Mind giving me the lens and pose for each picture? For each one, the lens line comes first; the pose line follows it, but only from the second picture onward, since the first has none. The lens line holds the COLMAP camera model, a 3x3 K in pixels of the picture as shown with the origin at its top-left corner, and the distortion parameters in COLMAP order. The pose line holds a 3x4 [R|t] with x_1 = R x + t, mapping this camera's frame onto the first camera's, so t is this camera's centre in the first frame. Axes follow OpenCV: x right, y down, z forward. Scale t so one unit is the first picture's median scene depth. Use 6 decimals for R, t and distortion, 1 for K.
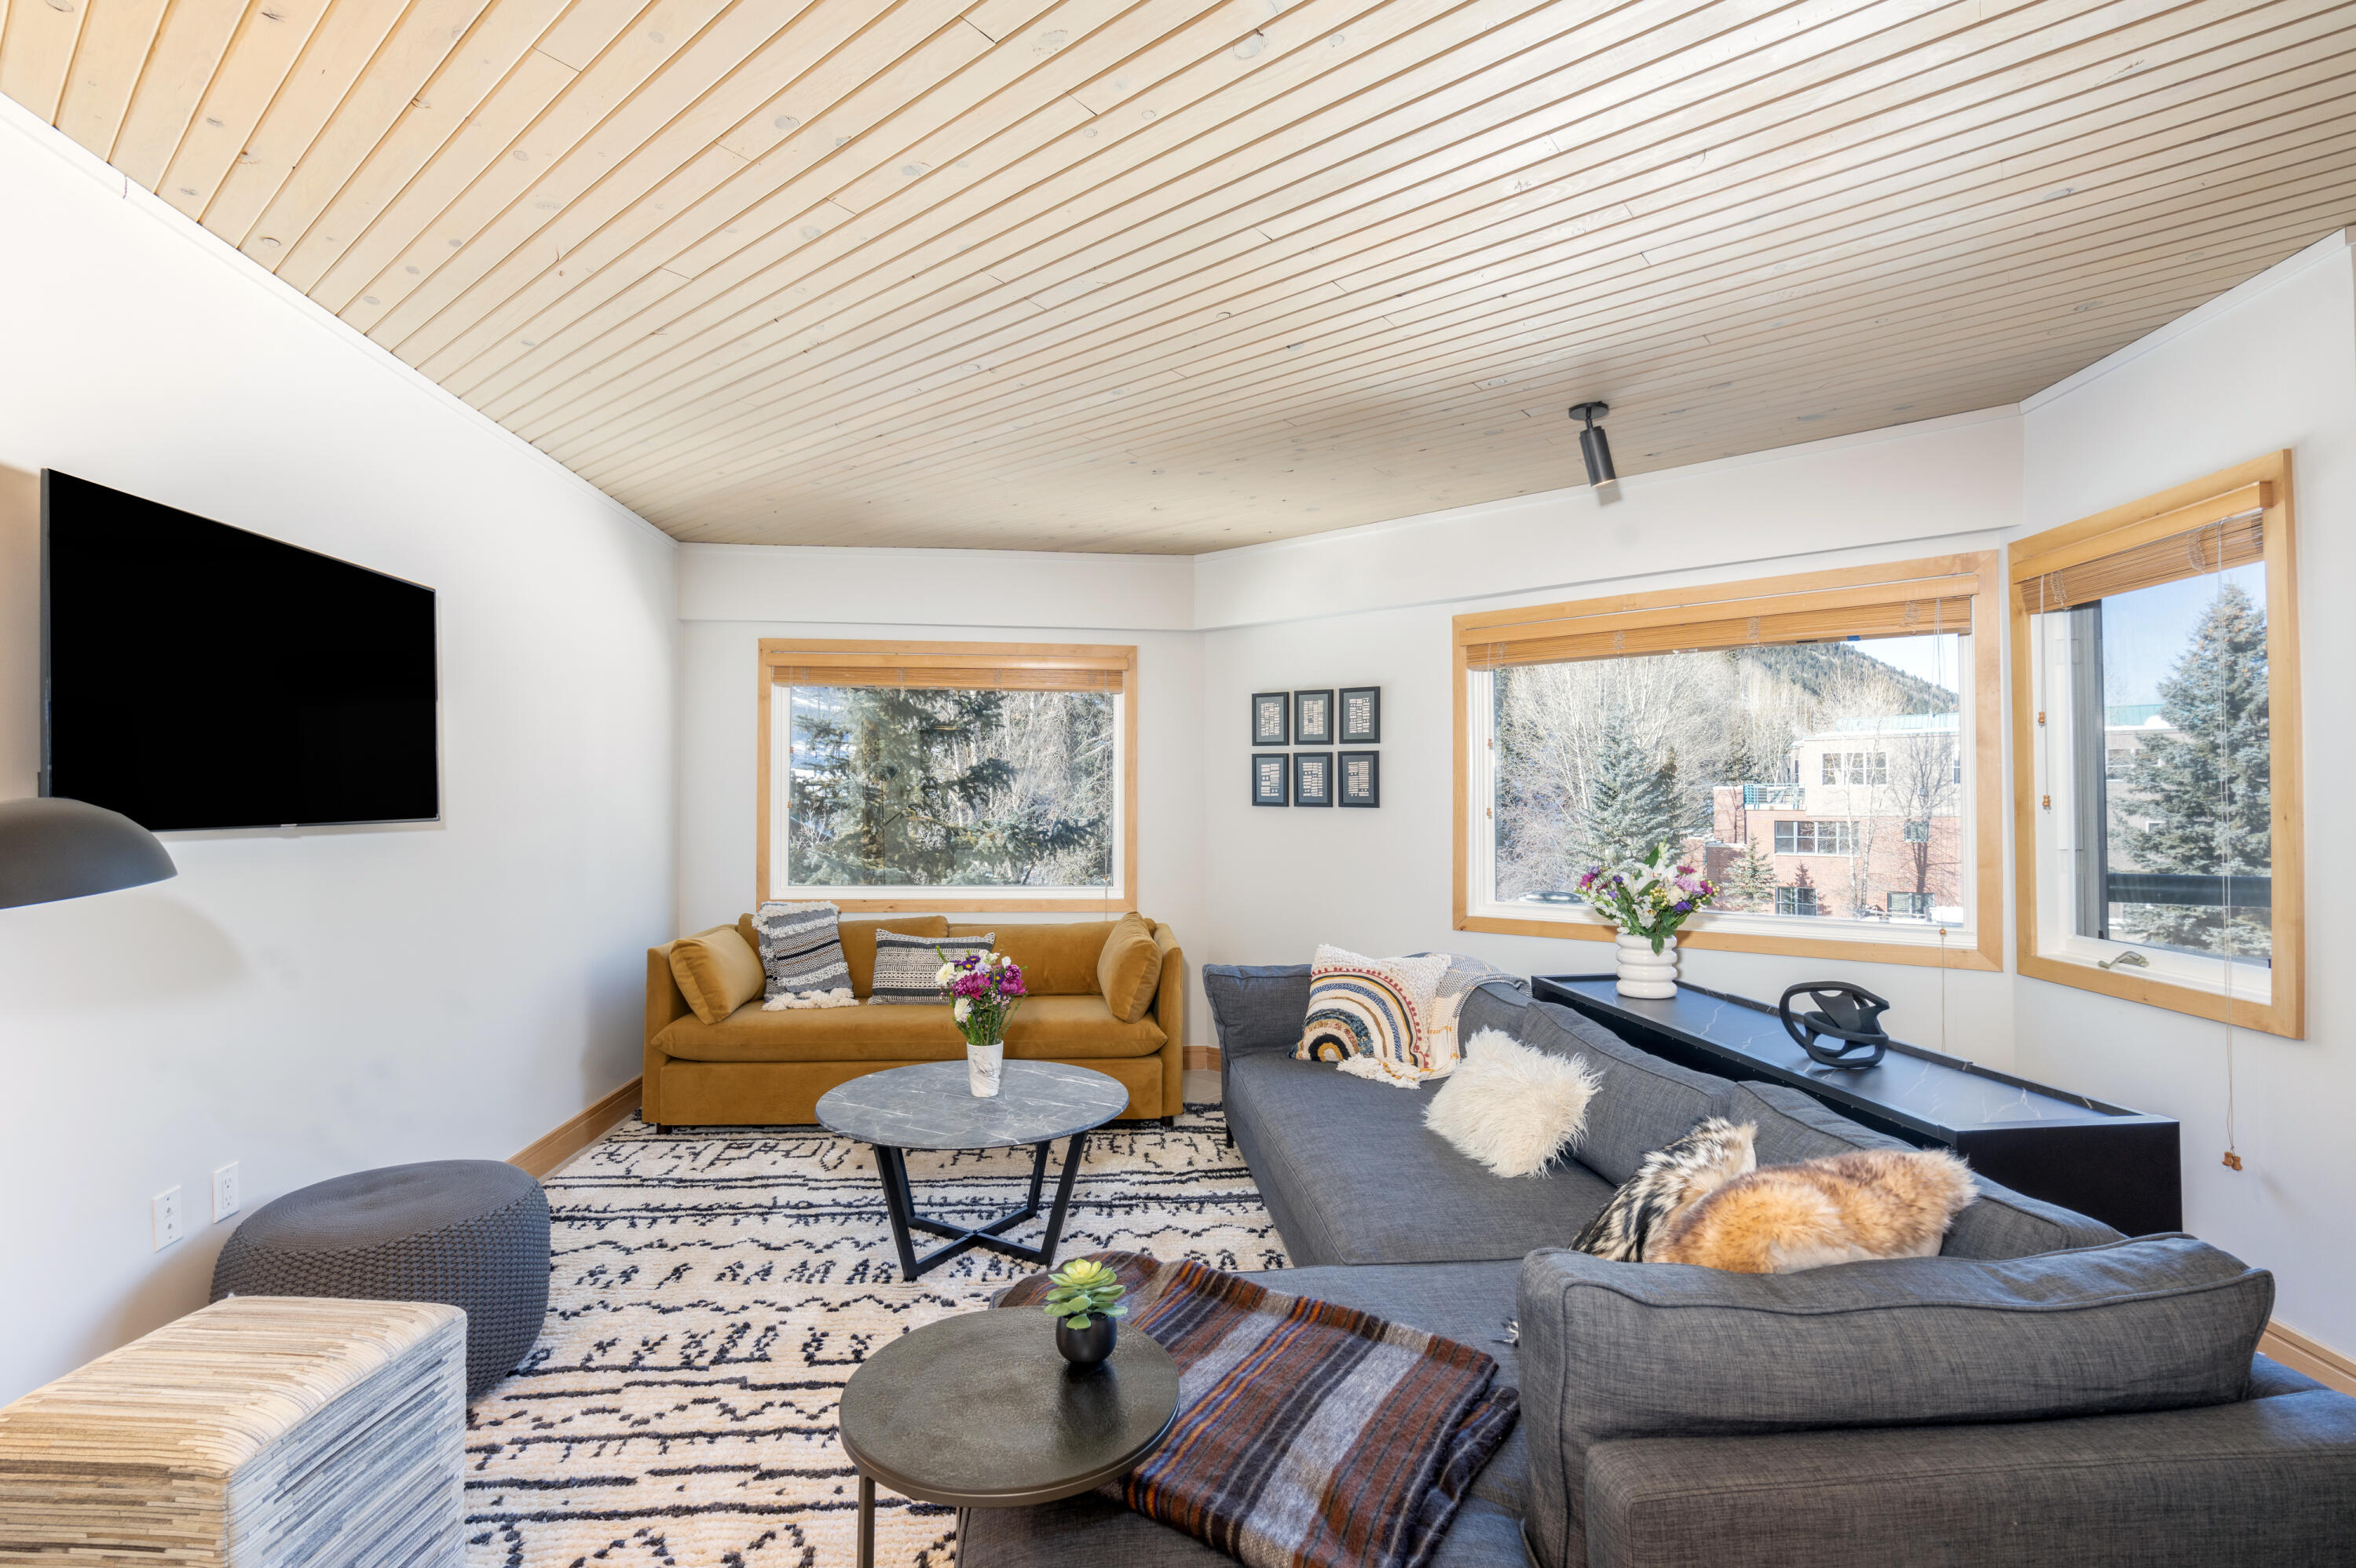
lens RADIAL K [[1085.6, 0, 1127.5], [0, 1085.6, 772.9], [0, 0, 1]] dist [0.003437, 0.000207]
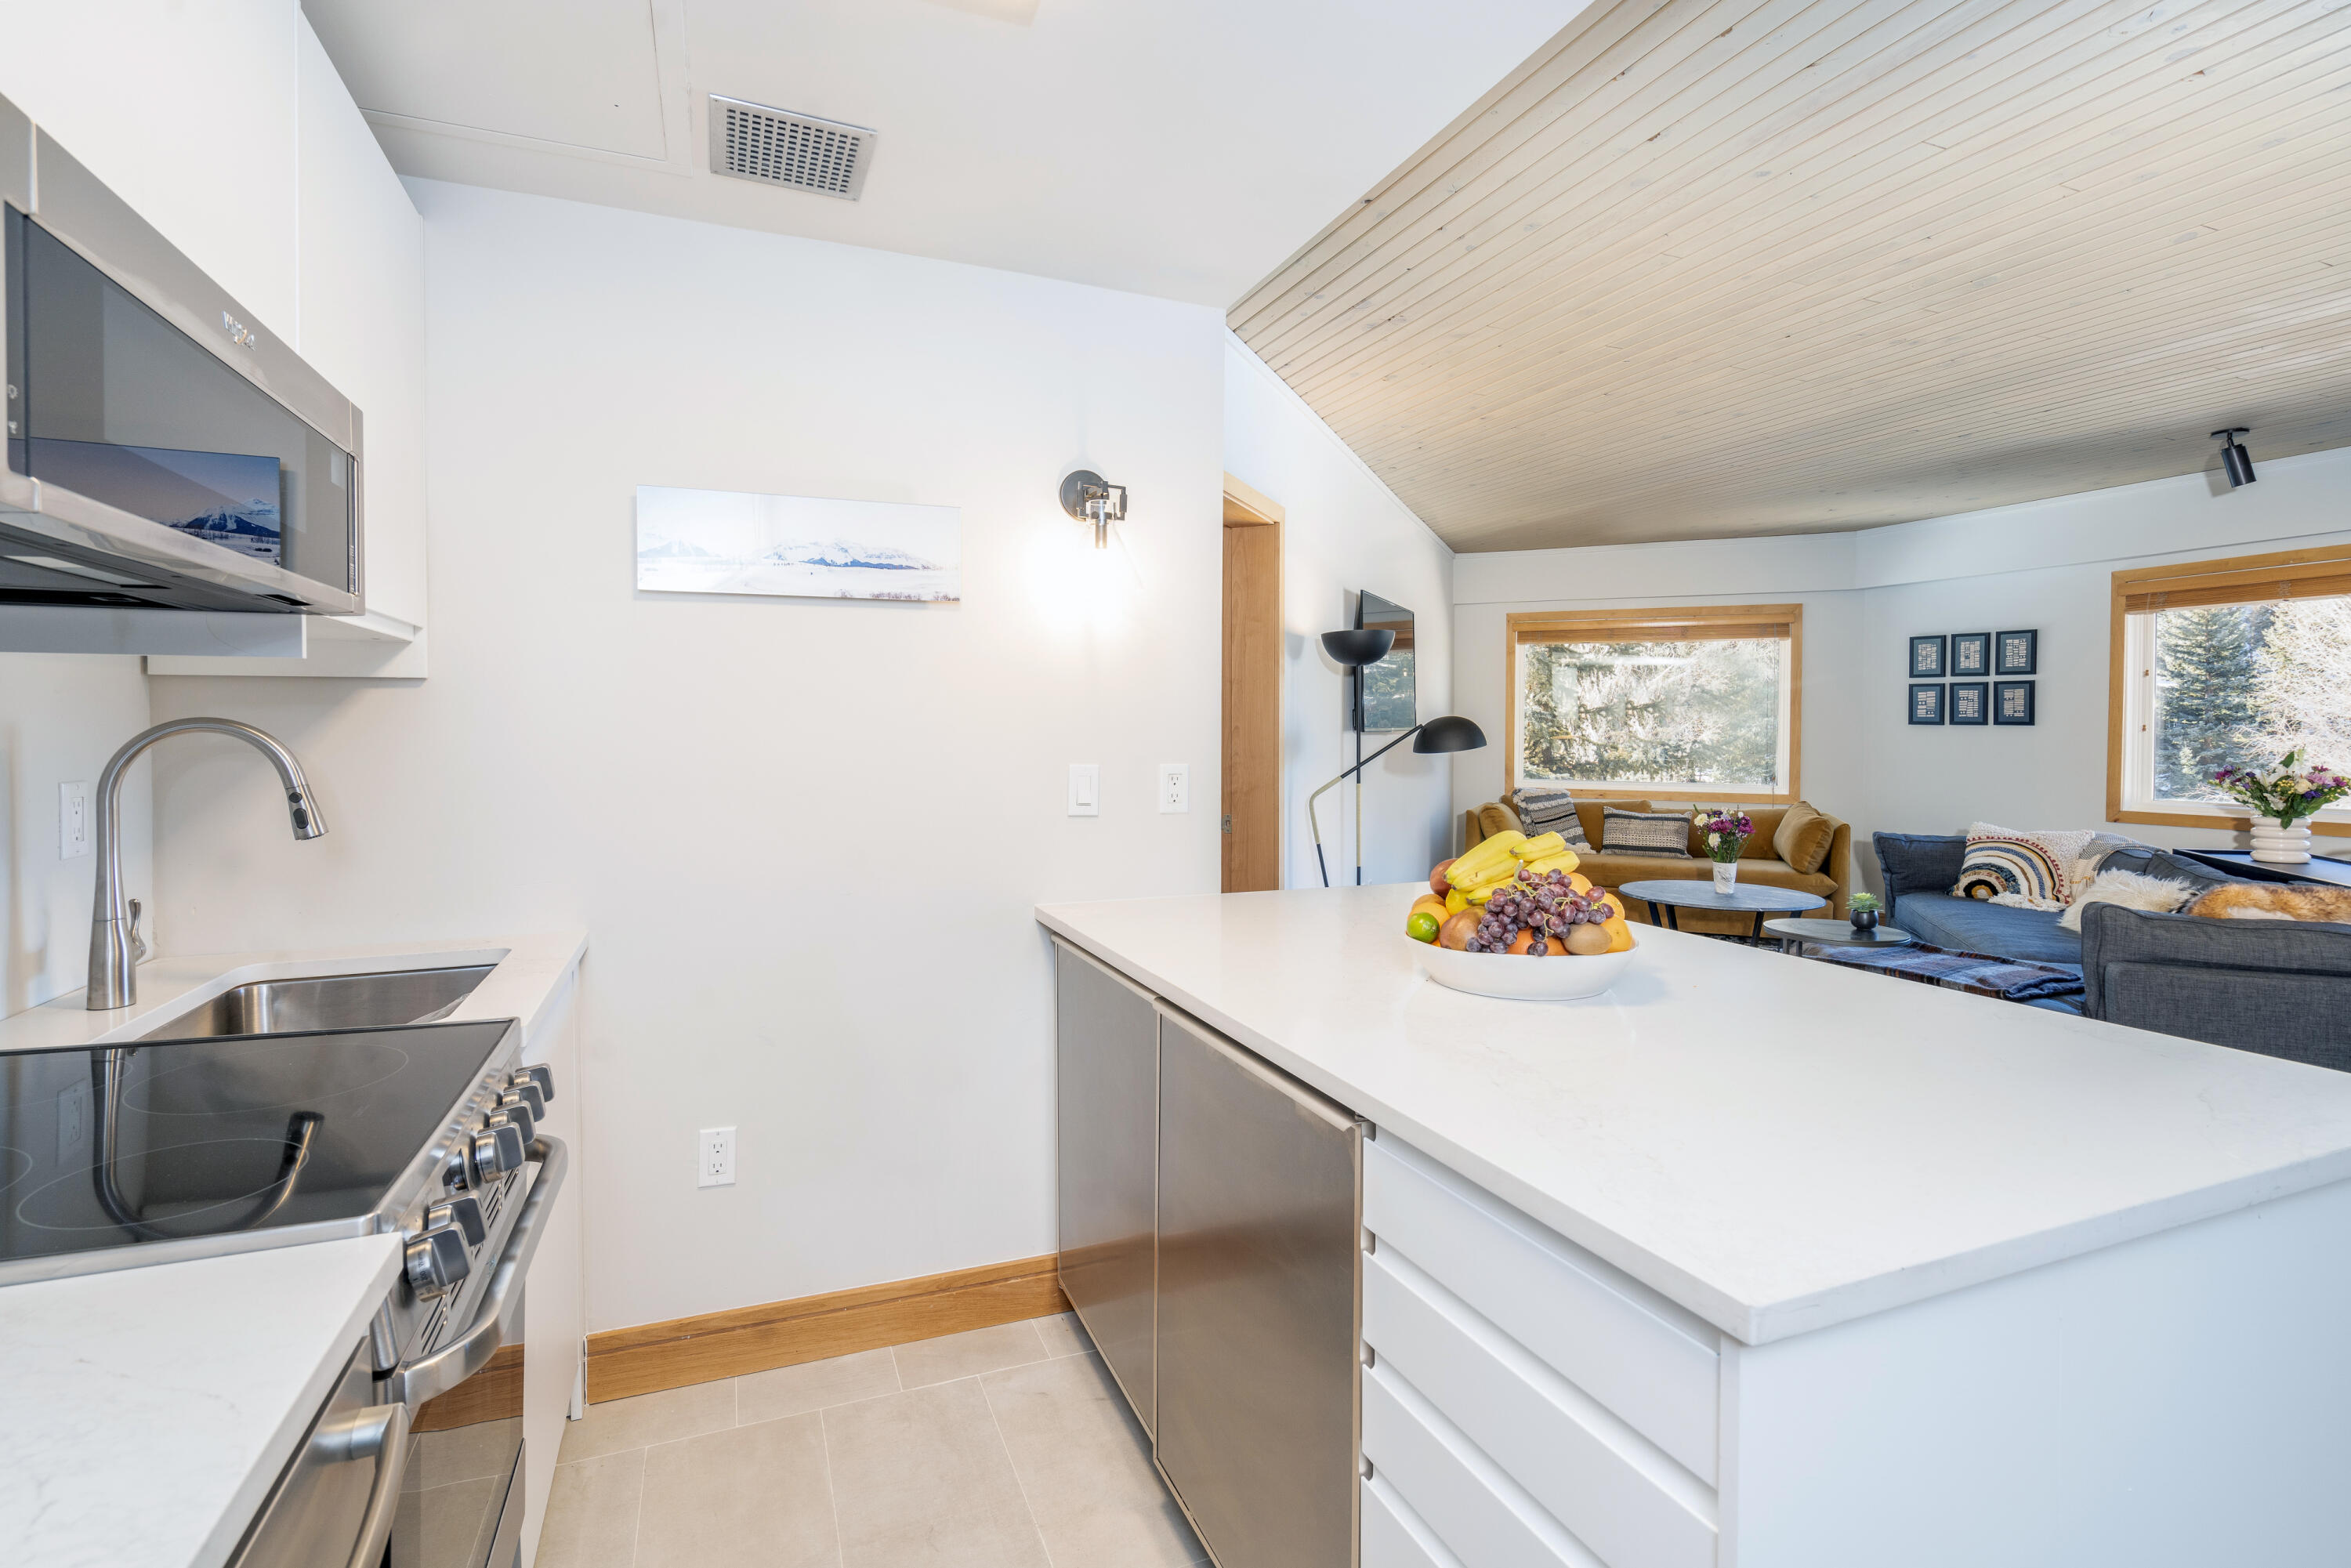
lens RADIAL K [[1068.6, 0, 1145.0], [0, 1068.6, 742.0], [0, 0, 1]] dist [0.013990, -0.000251]
pose [[0.887521, 0.006113, -0.460726, -0.118480], [0.012445, 0.999229, 0.037231, -0.008969], [0.460599, -0.038777, 0.886761, -0.644967]]
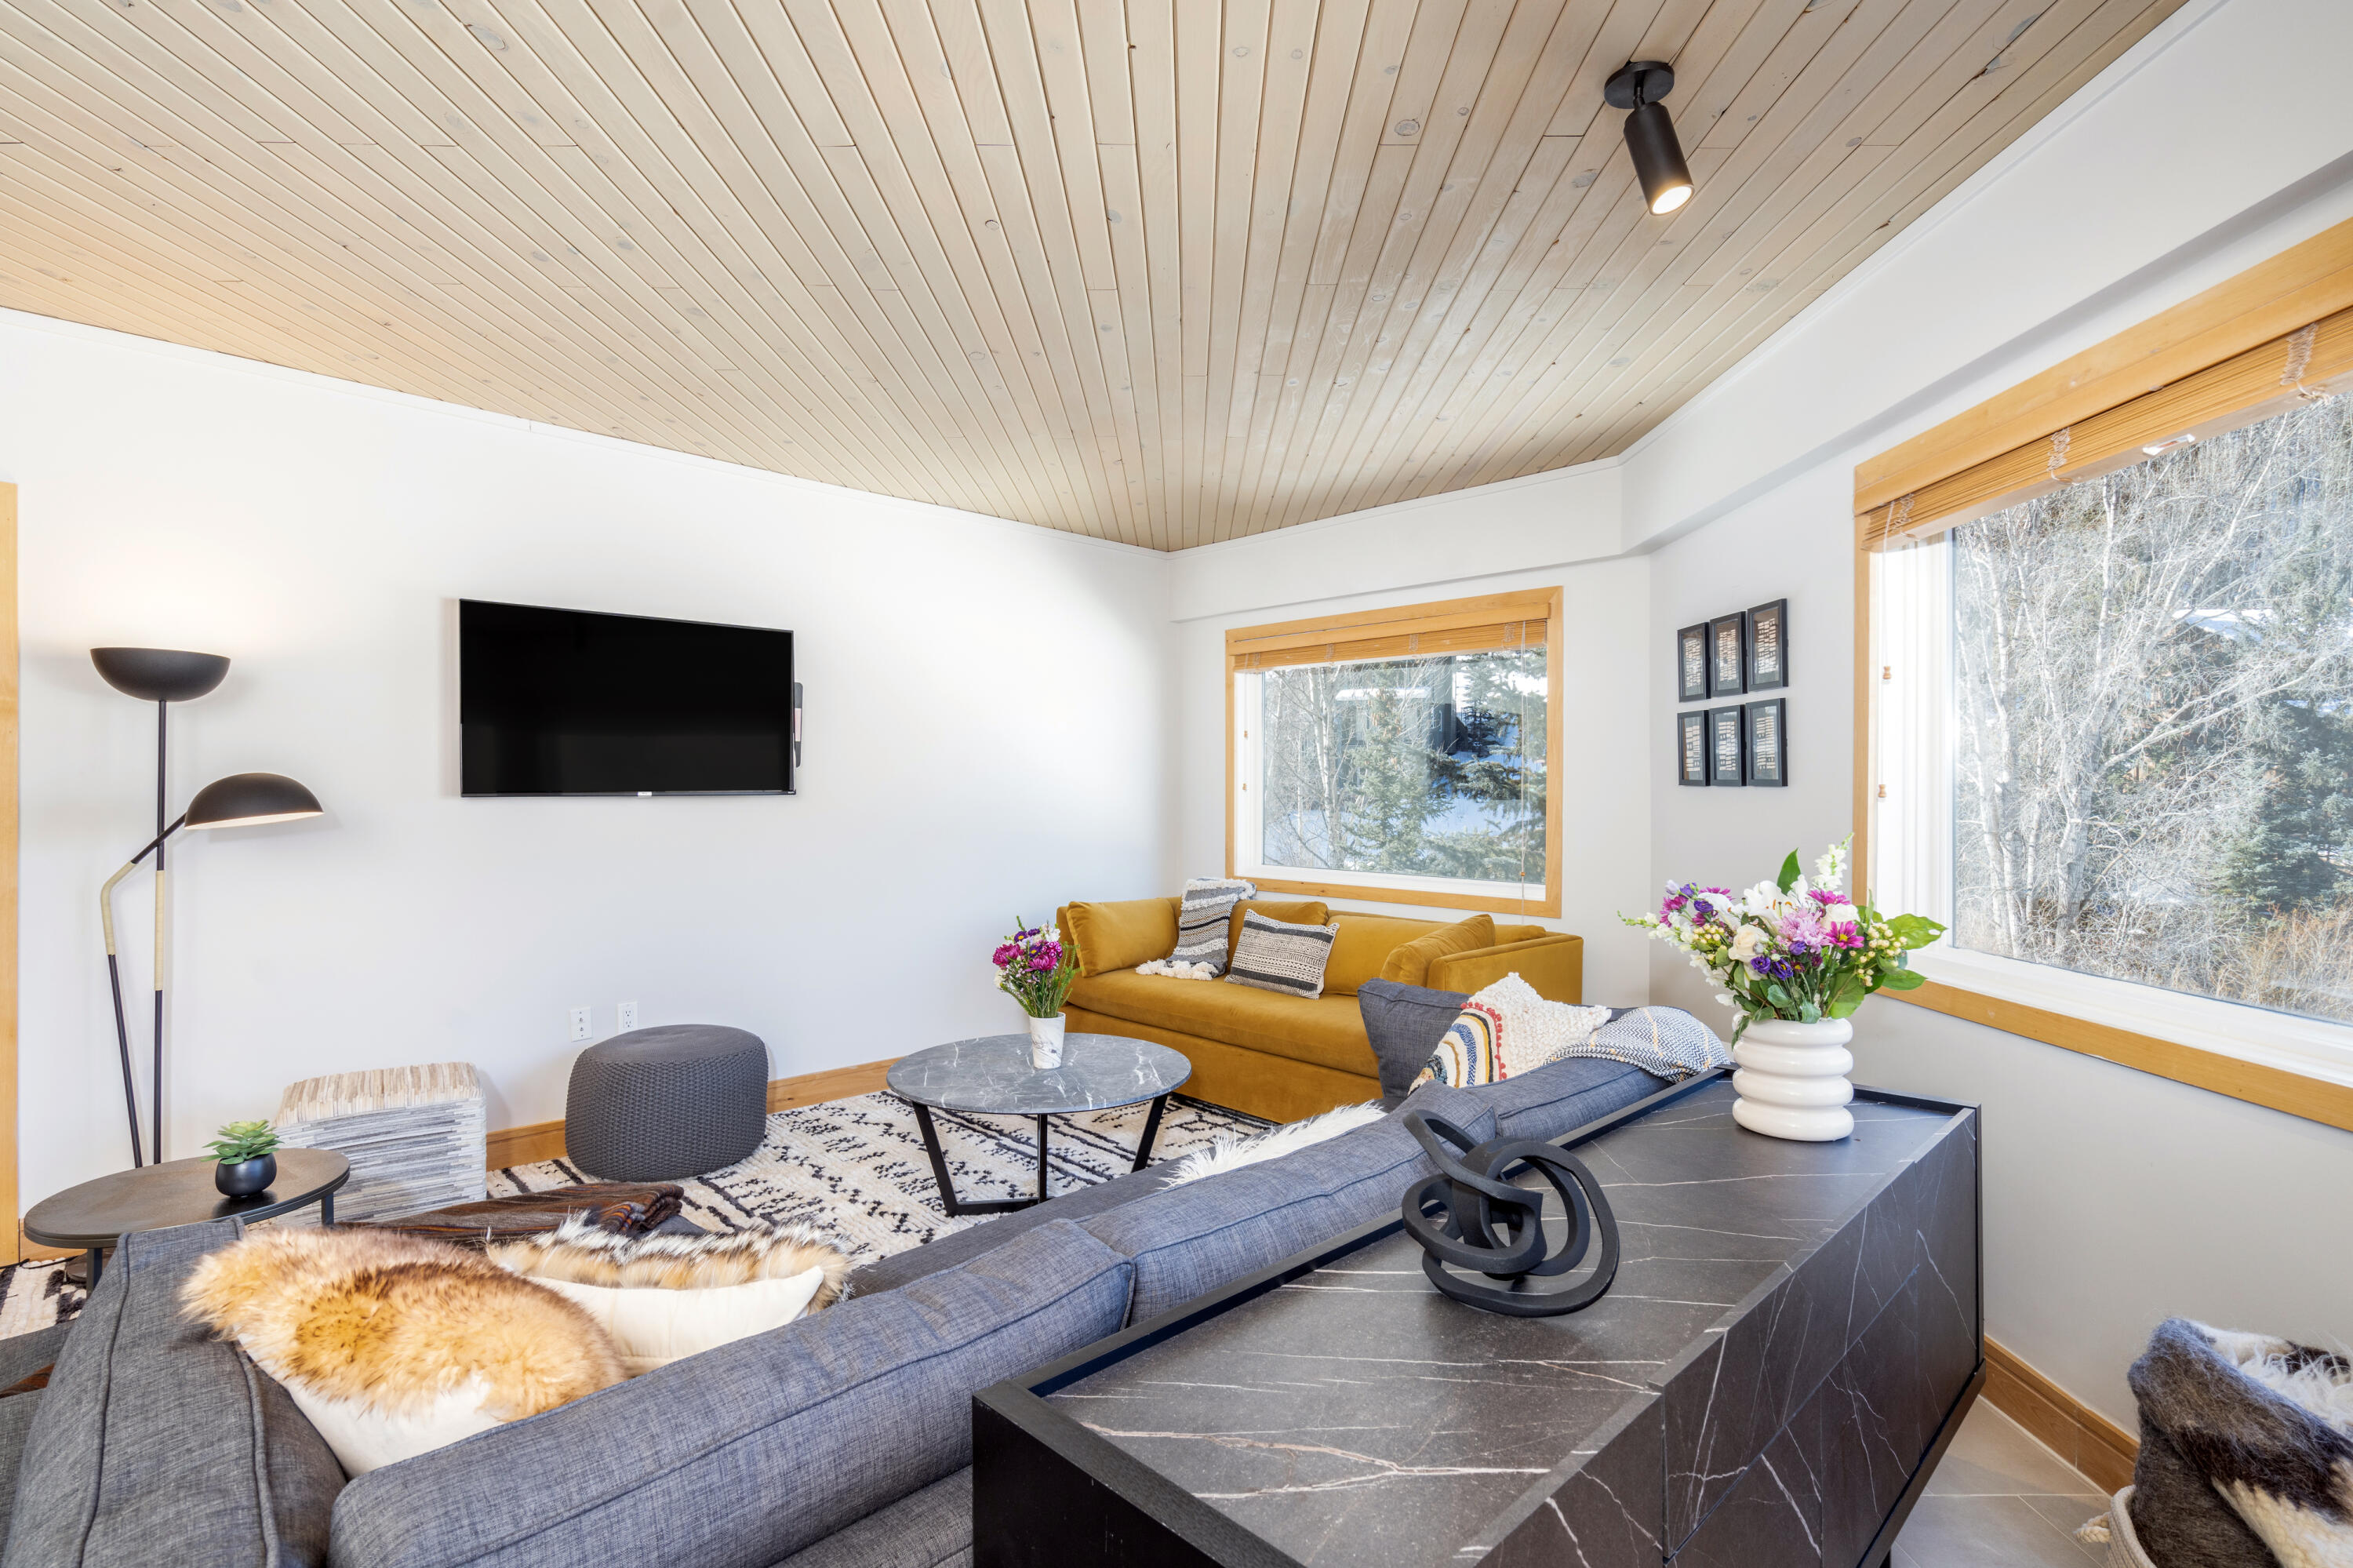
lens RADIAL K [[1089.4, 0, 1176.5], [0, 1089.4, 784.0], [0, 0, 1]] dist [-0.000076, 0.000077]
pose [[0.640662, -0.005510, -0.767803, 0.530578], [0.019732, 0.999762, 0.009290, 0.018639], [0.767569, -0.021102, 0.640619, 0.325232]]
